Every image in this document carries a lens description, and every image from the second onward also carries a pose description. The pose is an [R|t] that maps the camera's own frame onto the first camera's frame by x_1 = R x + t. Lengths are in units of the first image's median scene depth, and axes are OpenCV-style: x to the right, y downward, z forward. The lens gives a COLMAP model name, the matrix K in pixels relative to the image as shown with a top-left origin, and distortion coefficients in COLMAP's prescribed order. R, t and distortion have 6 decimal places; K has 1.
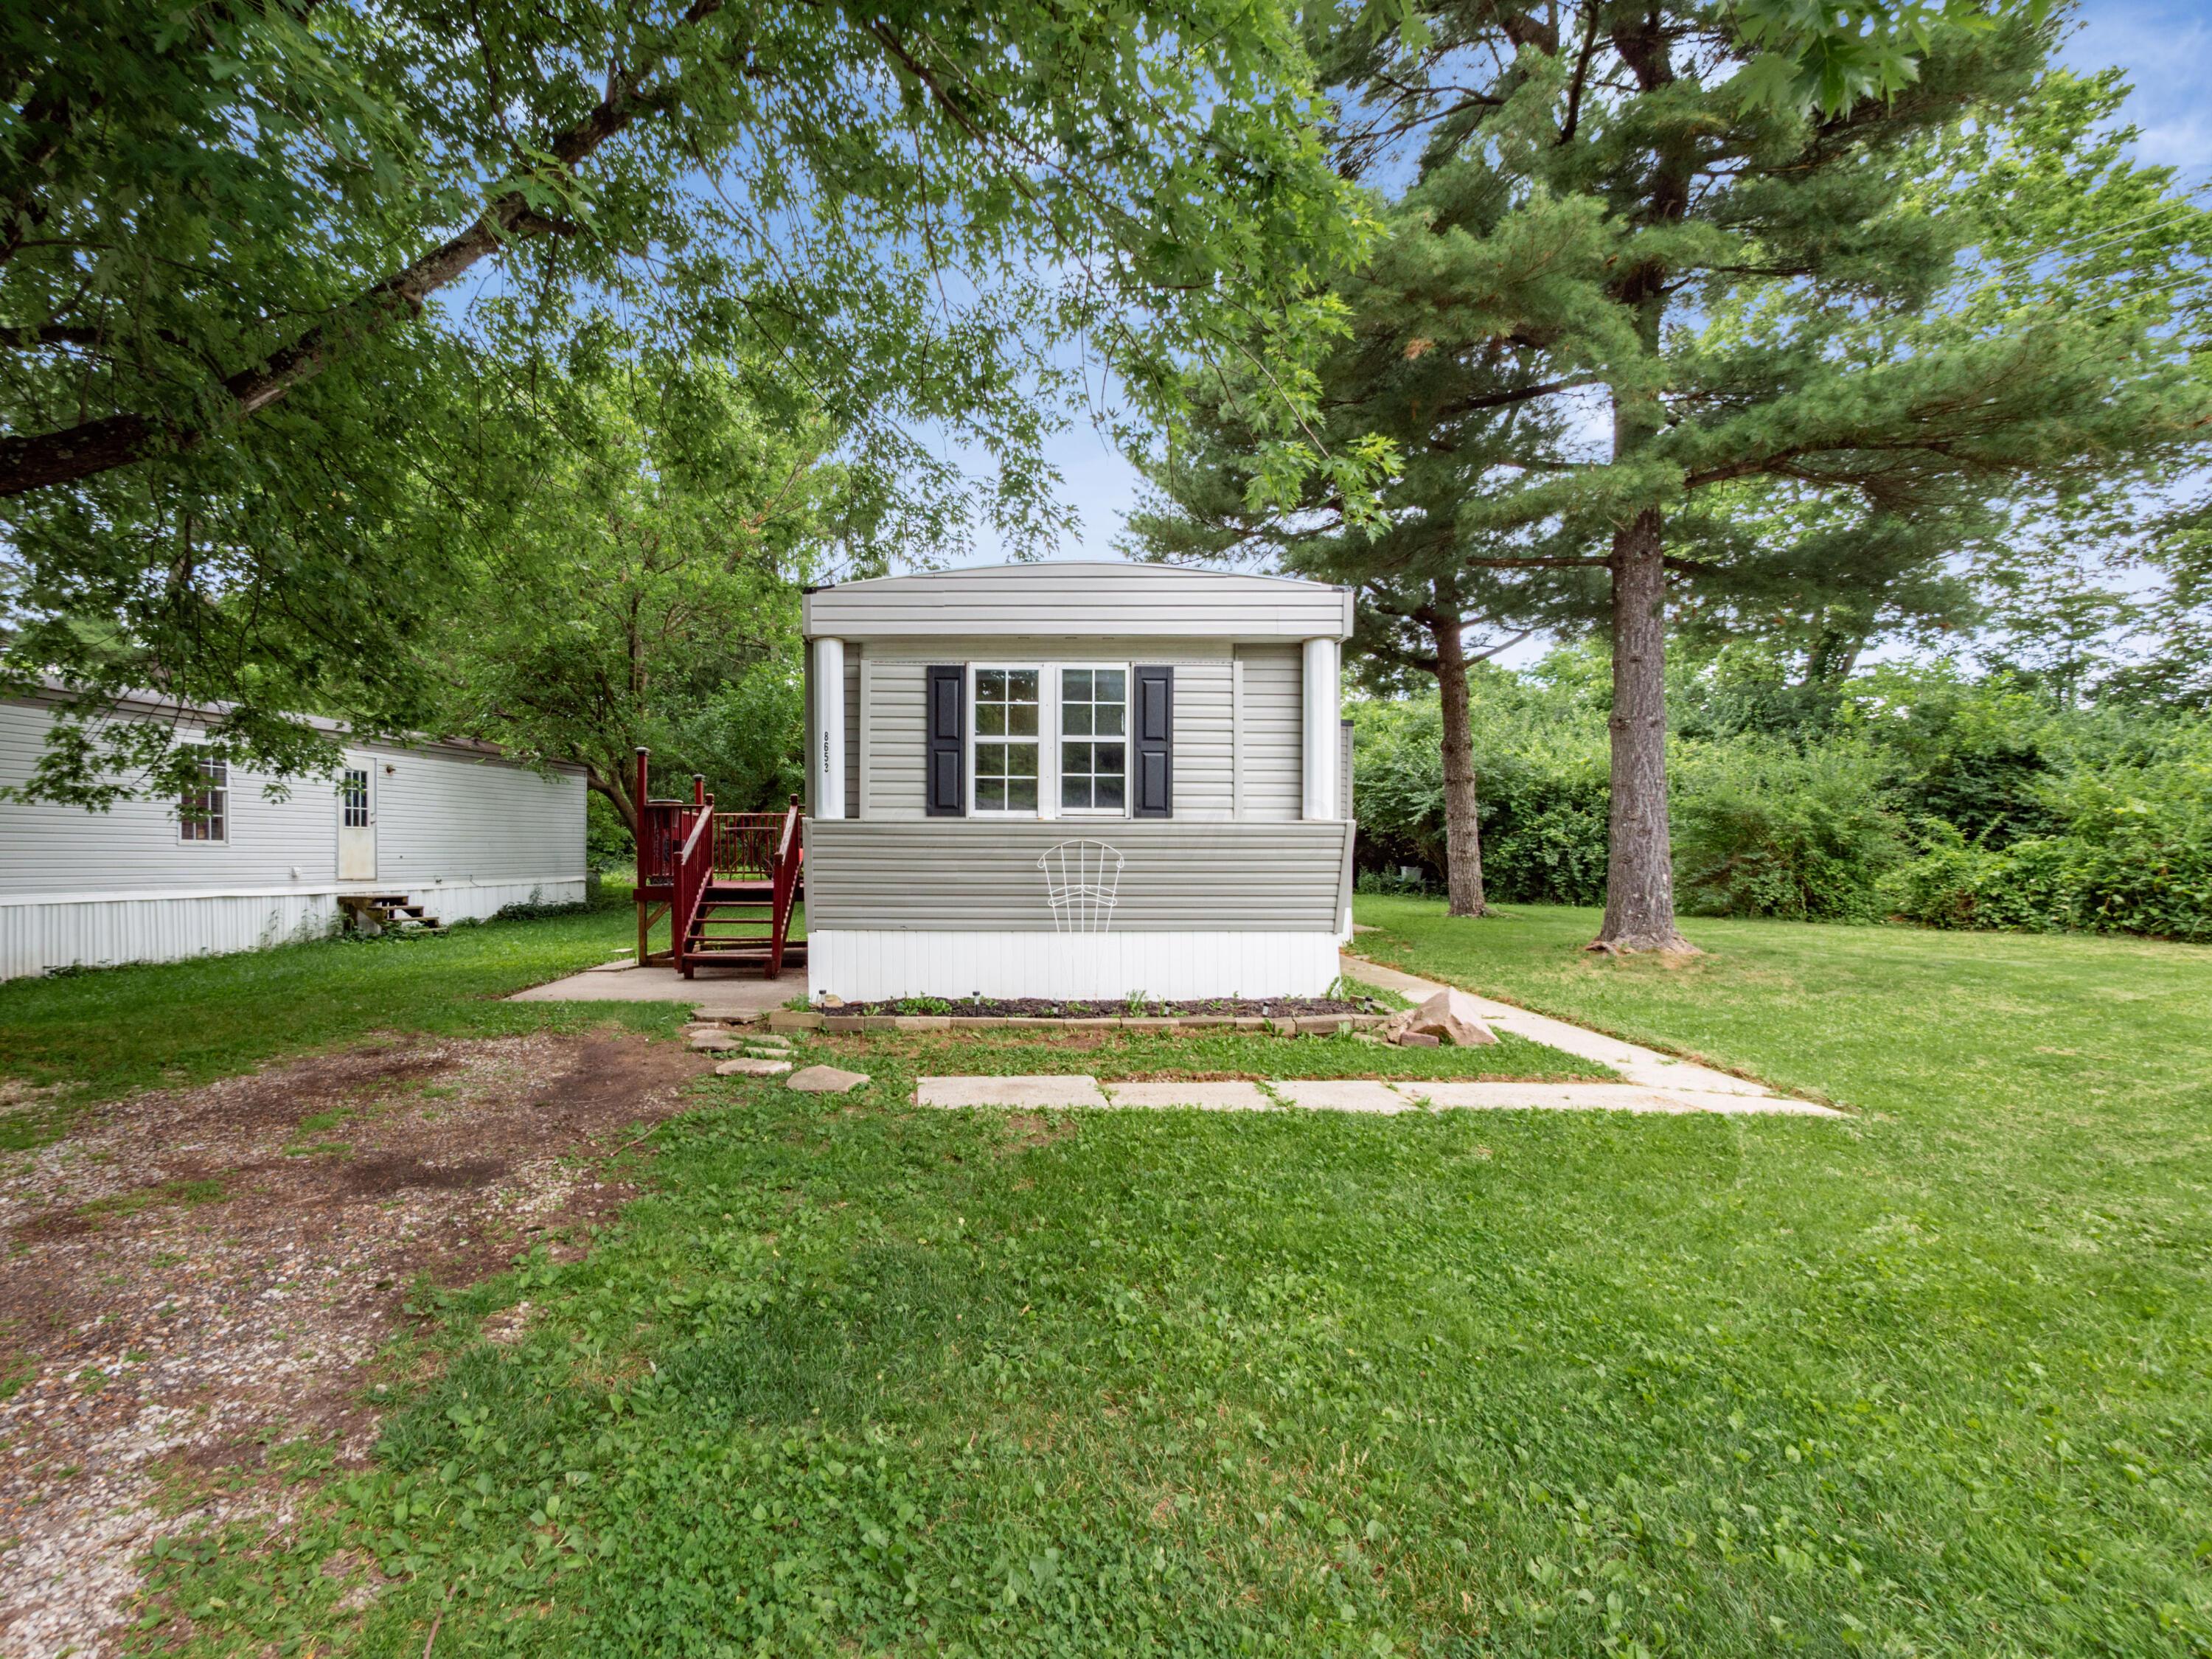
lens RADIAL K [[1087.2, 0, 1060.4], [0, 1087.2, 843.1], [0, 0, 1]] dist [-0.003759, 0.001746]
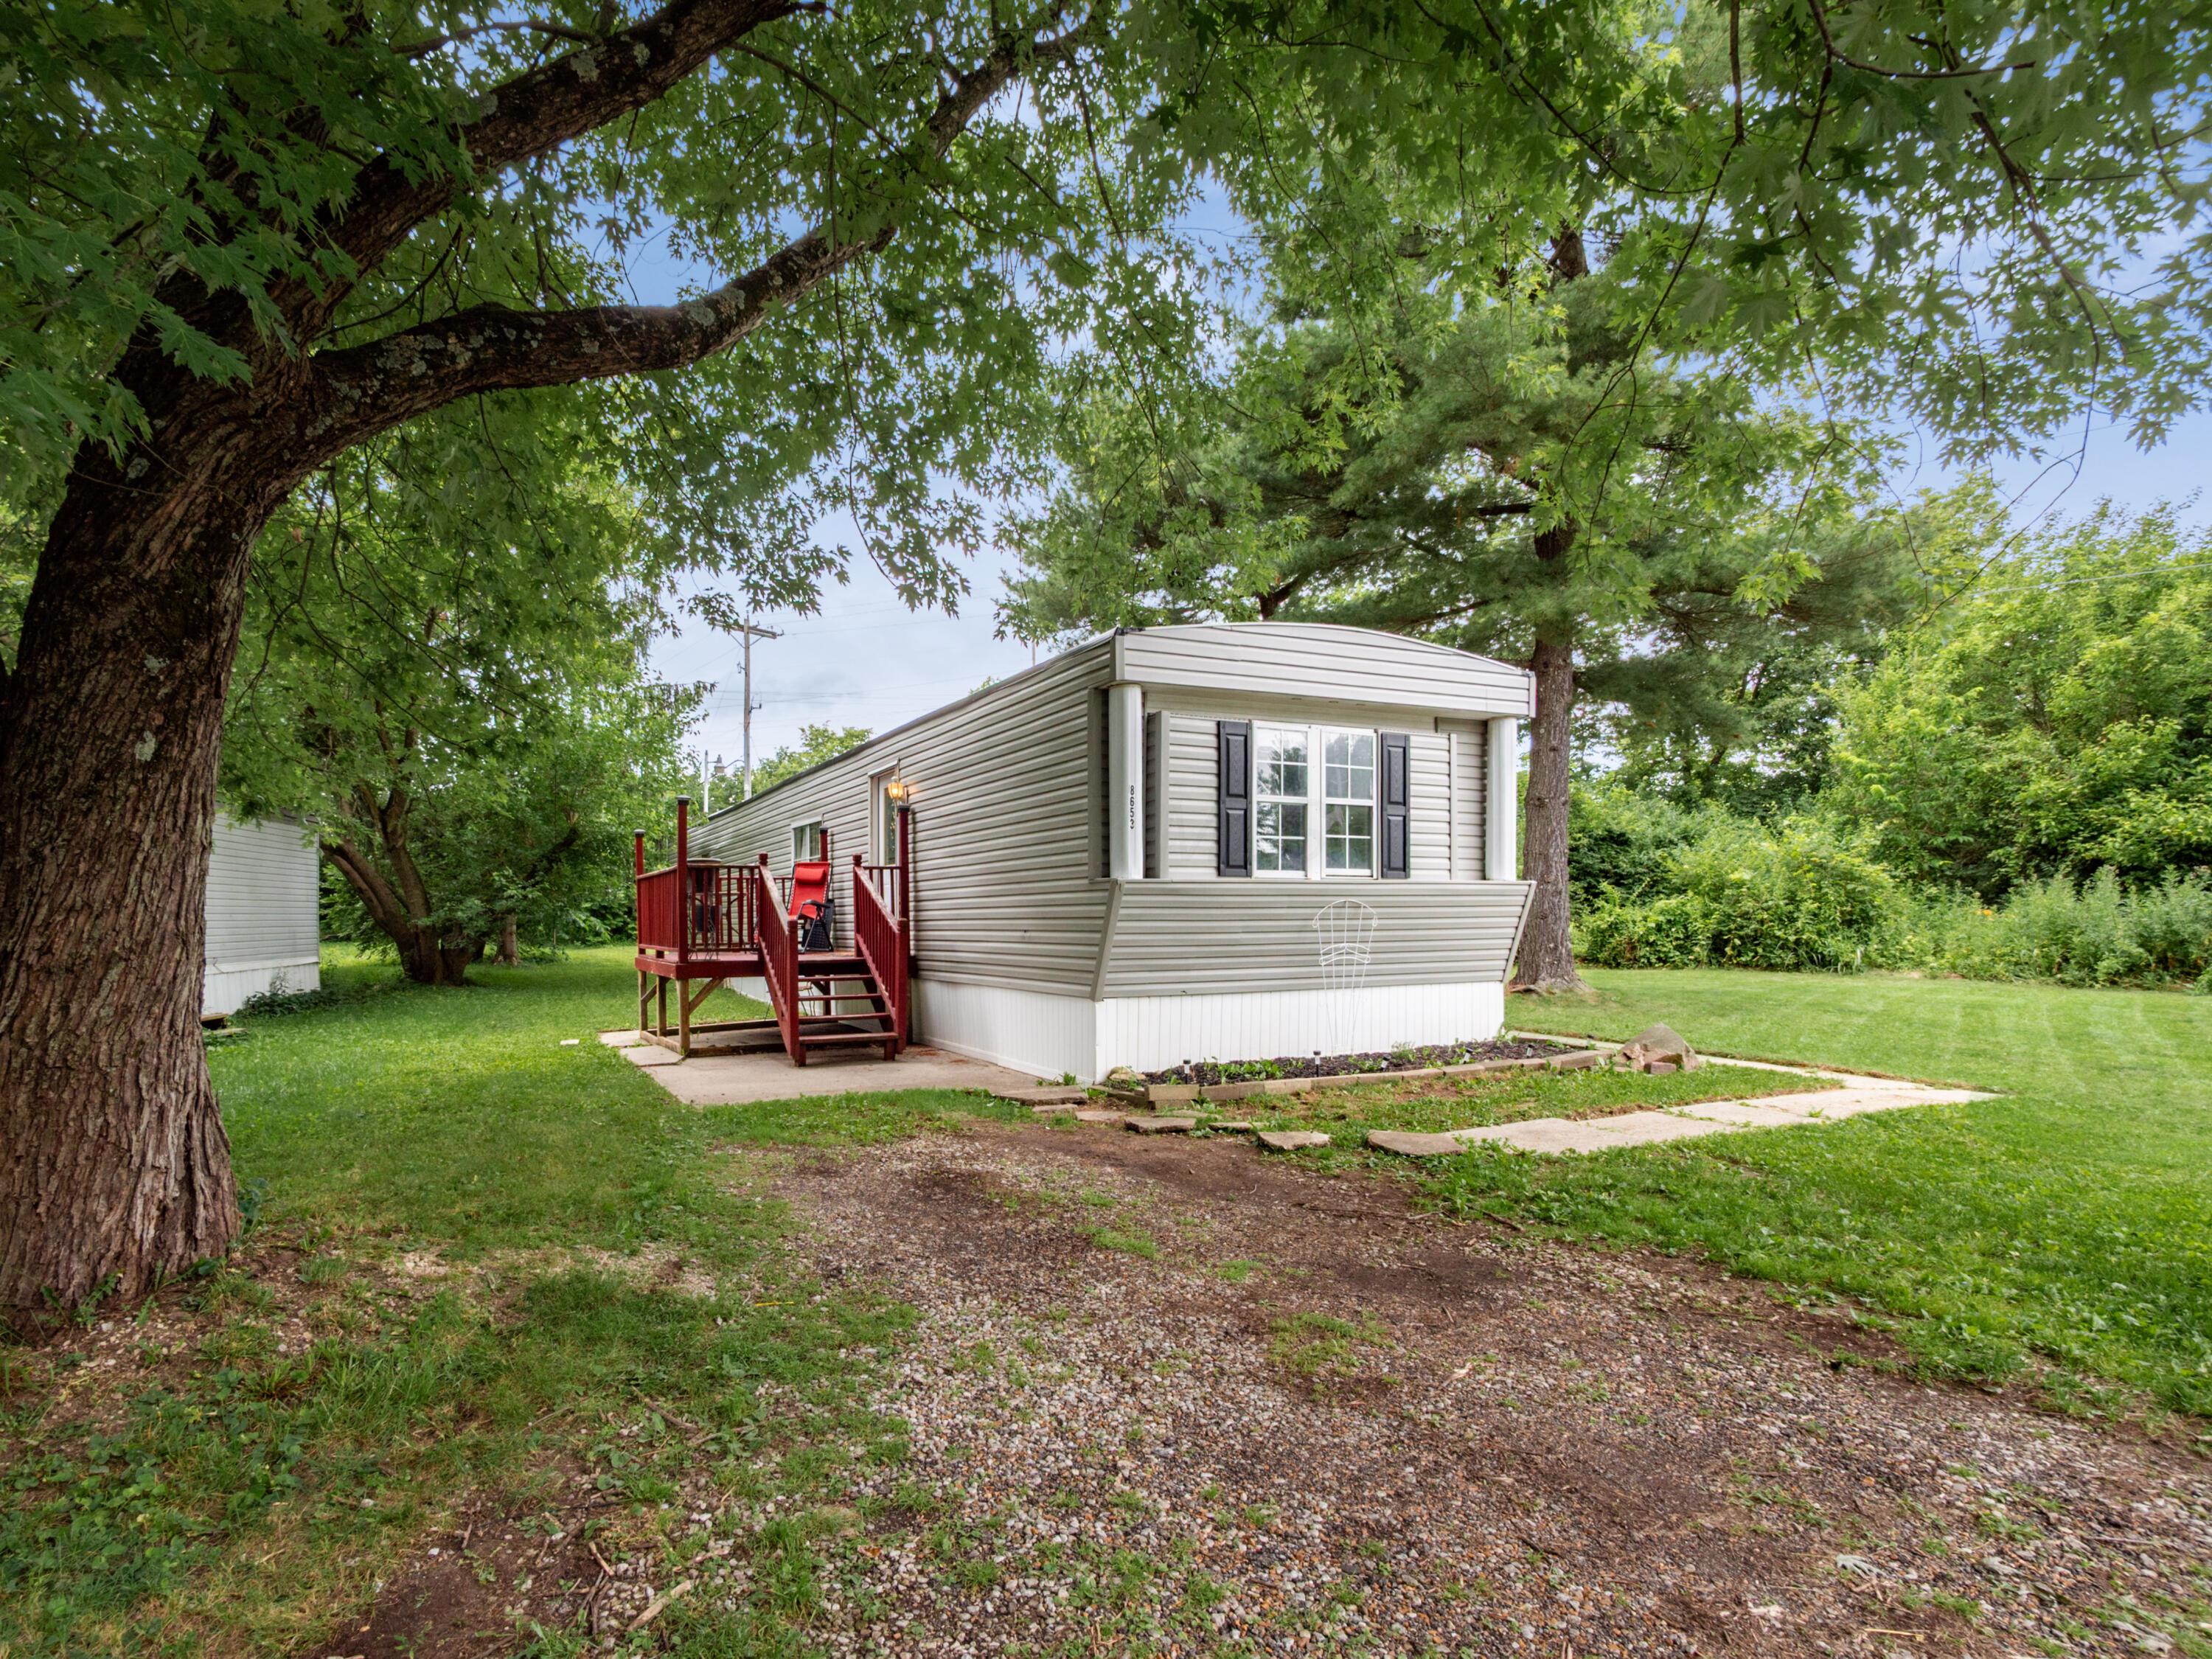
lens RADIAL K [[1087.2, 0, 983.7], [0, 1087.2, 926.5], [0, 0, 1]] dist [-0.003759, 0.001746]
pose [[0.920864, -0.015482, 0.389576, -0.692449], [0.010419, 0.999832, 0.015107, 0.003534], [-0.389744, -0.009852, 0.920870, 0.183004]]
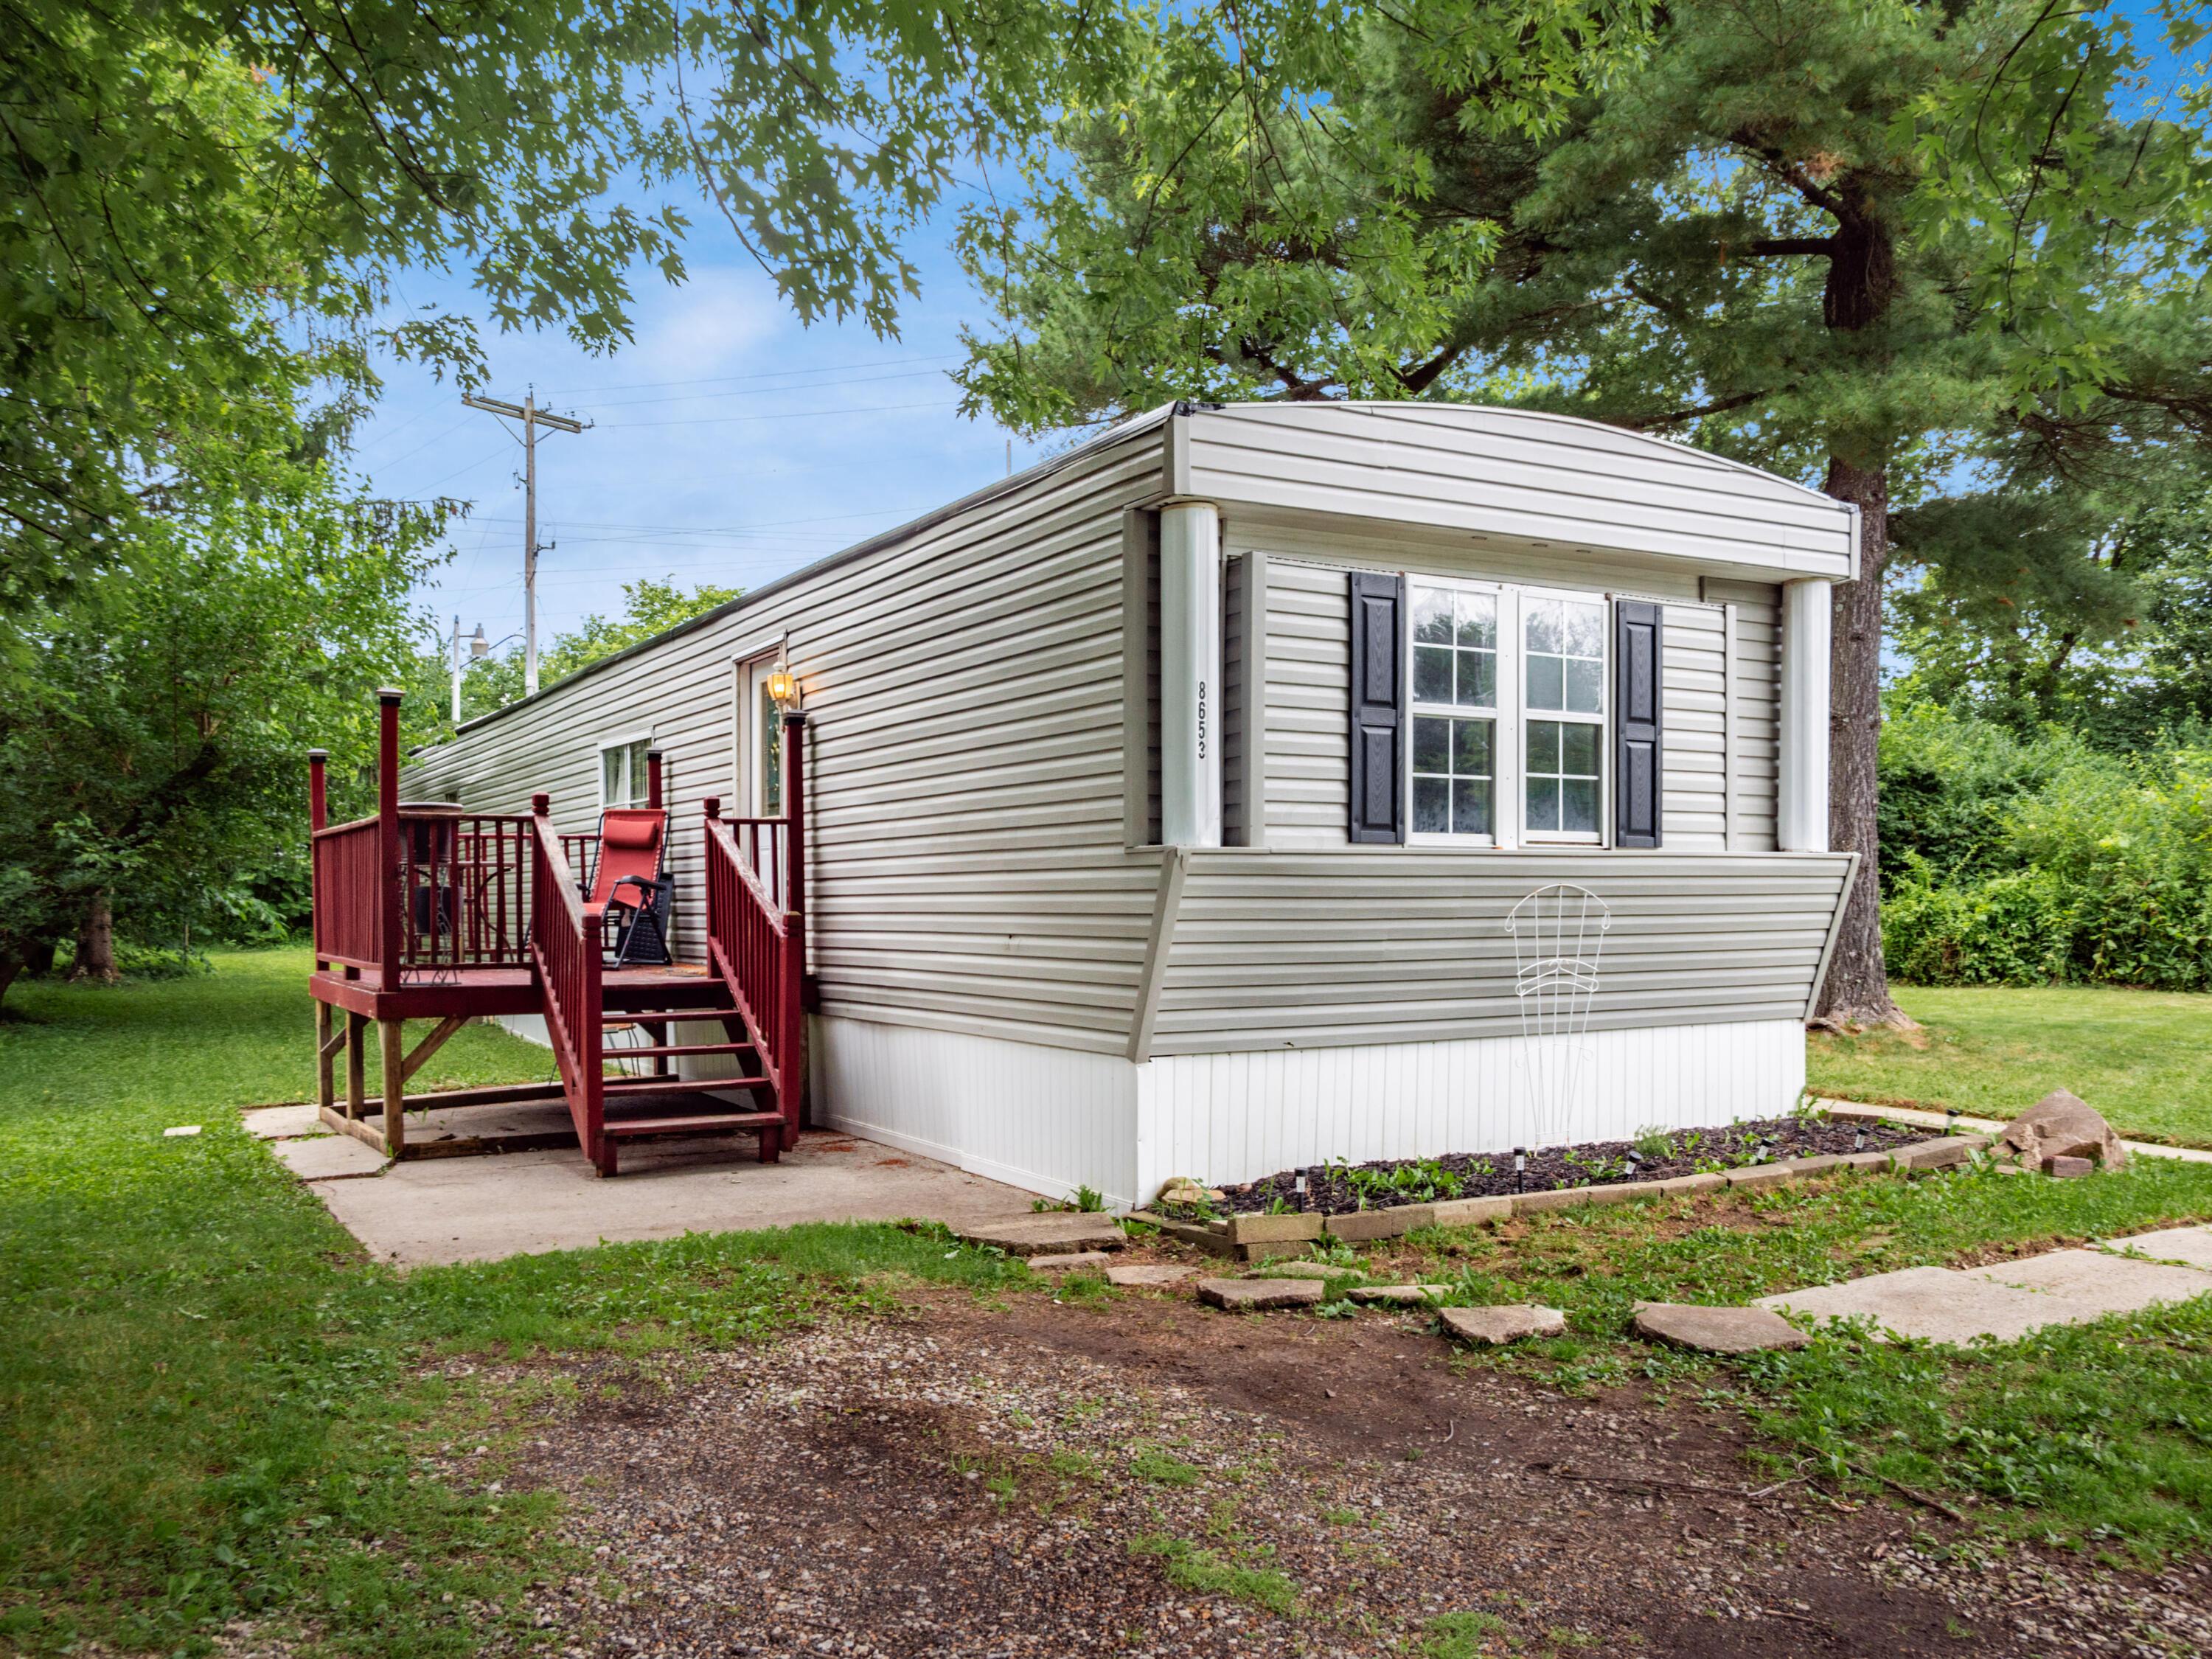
lens RADIAL K [[1721.1, 0, 1113.3], [0, 1721.1, 927.6], [0, 0, 1]] dist [0.009576, 0.008145]
pose [[0.873624, -0.017954, 0.486270, -0.656617], [0.006340, 0.999654, 0.025520, -0.004375], [-0.486560, -0.019212, 0.873436, 0.281717]]
